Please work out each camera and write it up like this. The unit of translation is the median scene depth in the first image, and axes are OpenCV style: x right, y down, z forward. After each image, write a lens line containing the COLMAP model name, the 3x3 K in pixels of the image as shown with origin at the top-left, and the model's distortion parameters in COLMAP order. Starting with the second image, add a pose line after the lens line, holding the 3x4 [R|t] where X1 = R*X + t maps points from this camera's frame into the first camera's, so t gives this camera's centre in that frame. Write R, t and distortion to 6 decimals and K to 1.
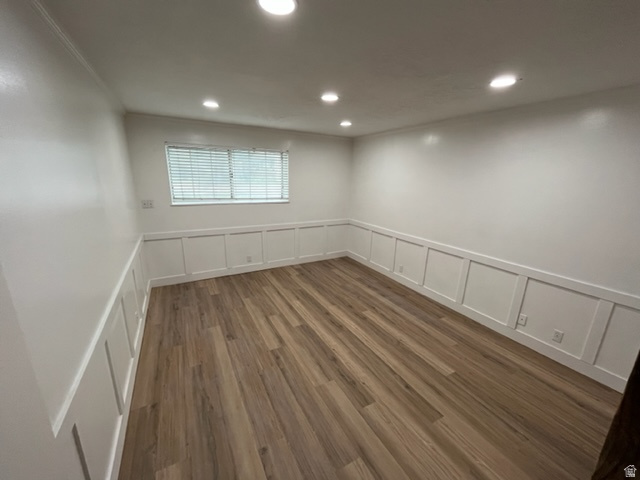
lens RADIAL K [[259.0, 0, 321.0], [0, 259.0, 241.4], [0, 0, 1]] dist [-0.003747, -0.000368]
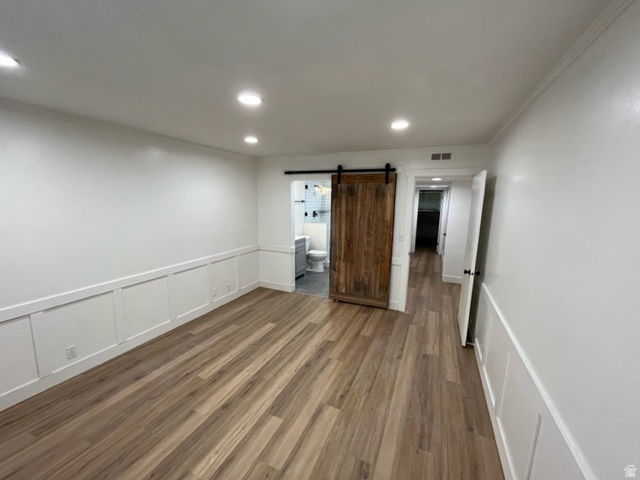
lens RADIAL K [[259.0, 0, 321.0], [0, 259.0, 241.4], [0, 0, 1]] dist [-0.003747, -0.000368]
pose [[-0.599087, -0.165111, 0.783475, -0.678381], [0.172098, 0.929084, 0.327392, -0.338862], [-0.781970, 0.330970, -0.528187, 1.229571]]
